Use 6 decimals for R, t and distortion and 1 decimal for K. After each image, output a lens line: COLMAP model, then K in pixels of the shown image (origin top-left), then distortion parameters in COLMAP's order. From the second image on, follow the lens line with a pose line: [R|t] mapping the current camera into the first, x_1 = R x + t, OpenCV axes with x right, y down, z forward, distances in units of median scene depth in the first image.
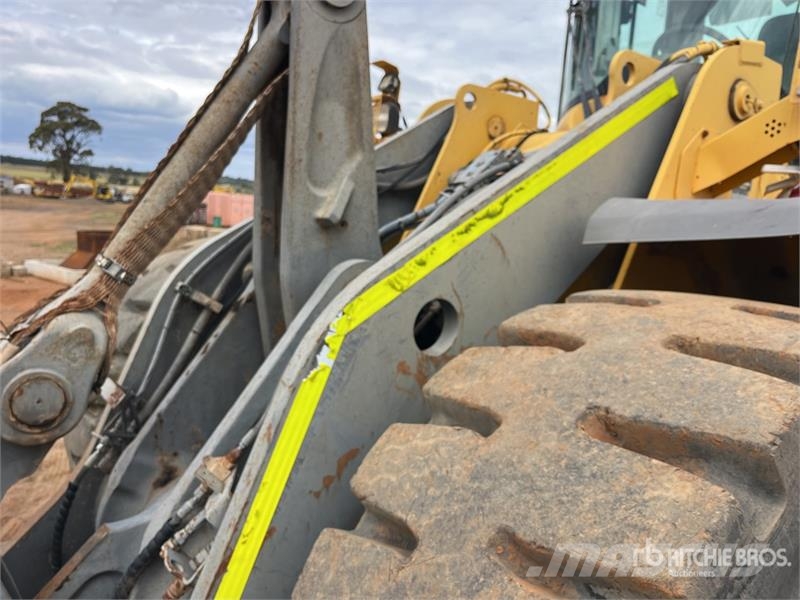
lens RADIAL K [[607.2, 0, 404.5], [0, 607.2, 301.2], [0, 0, 1]] dist [0.082603, -0.116574]
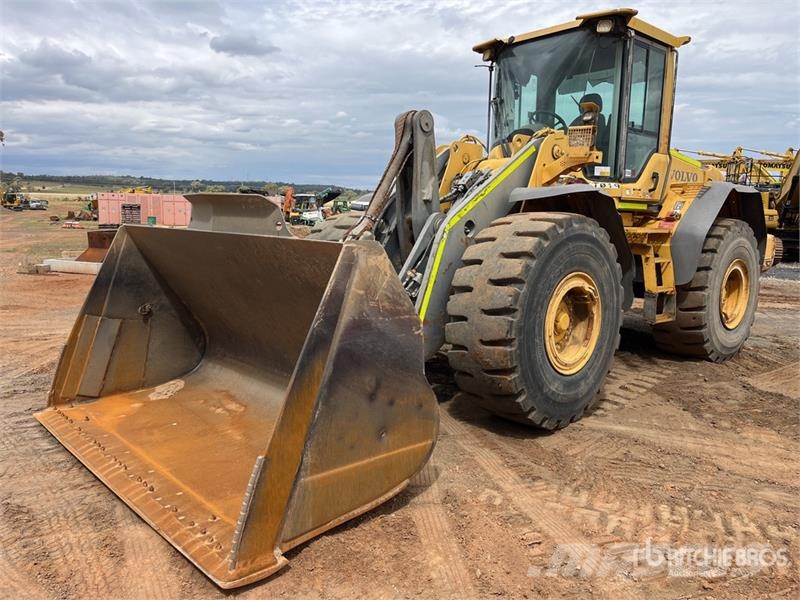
lens RADIAL K [[607.2, 0, 404.5], [0, 607.2, 301.2], [0, 0, 1]] dist [0.082603, -0.116574]
pose [[0.988438, -0.076838, 0.130712, -0.669318], [0.074540, 0.996967, 0.022386, 0.293305], [-0.132036, -0.012384, 0.991168, -1.993457]]
